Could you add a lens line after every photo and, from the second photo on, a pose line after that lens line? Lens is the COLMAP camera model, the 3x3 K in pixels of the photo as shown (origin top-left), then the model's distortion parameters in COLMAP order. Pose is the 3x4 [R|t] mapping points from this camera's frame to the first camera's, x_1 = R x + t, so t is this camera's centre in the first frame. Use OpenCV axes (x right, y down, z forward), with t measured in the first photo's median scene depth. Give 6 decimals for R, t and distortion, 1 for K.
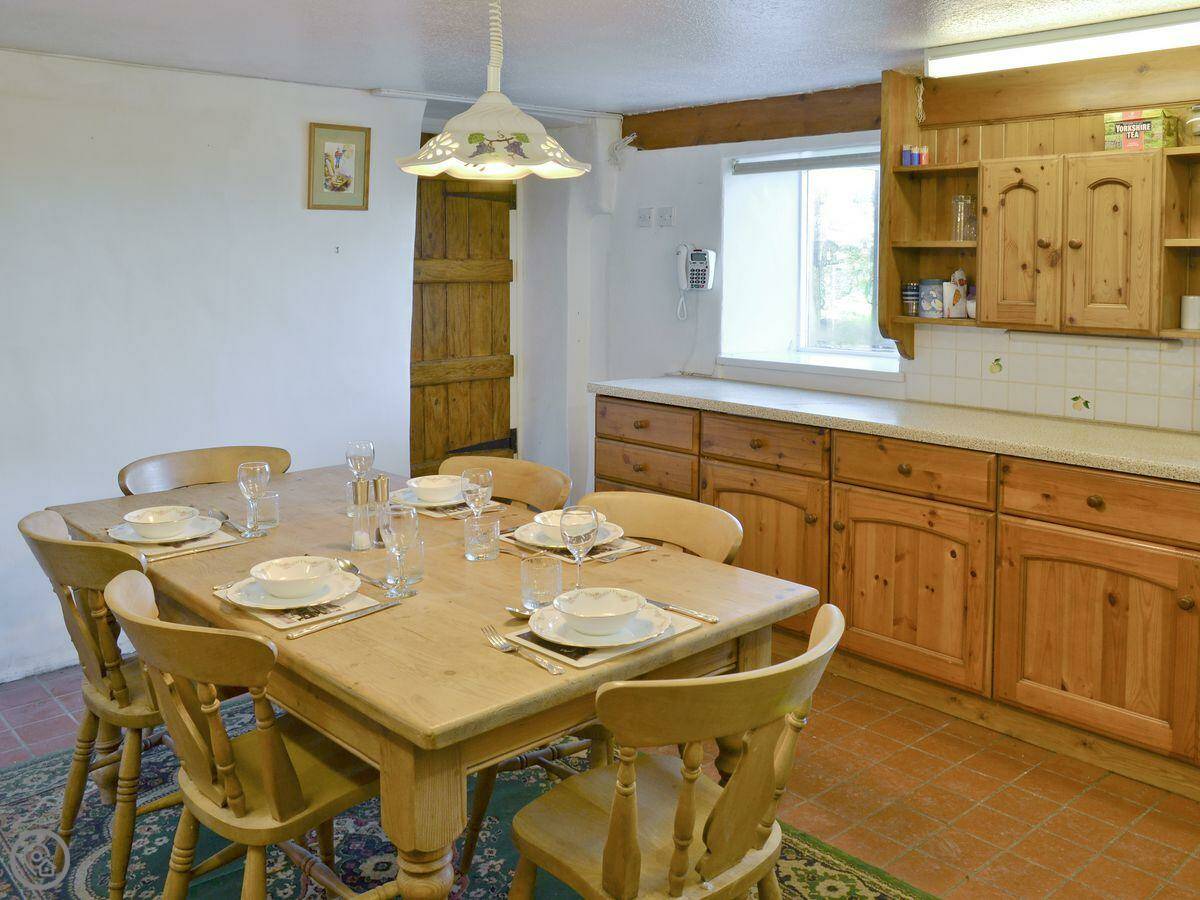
lens RADIAL K [[1141.3, 0, 608.9], [0, 1141.3, 449.0], [0, 0, 1]] dist [-0.124644, 0.091240]
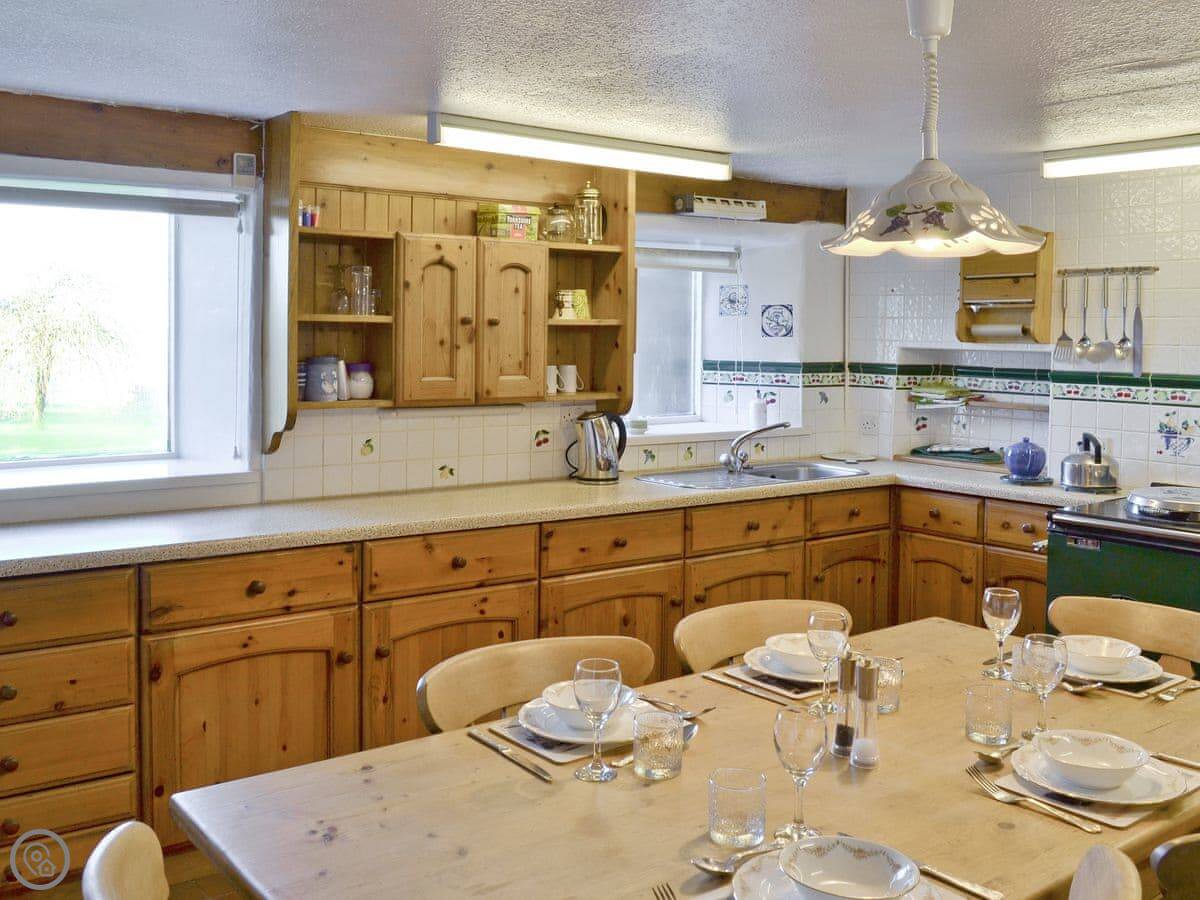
lens RADIAL K [[1141.3, 0, 608.9], [0, 1141.3, 449.0], [0, 0, 1]] dist [-0.124644, 0.091240]
pose [[0.020202, -0.093920, 0.995375, -0.655742], [0.152551, 0.984210, 0.089770, -0.139137], [-0.988089, 0.150032, 0.034210, 0.840563]]
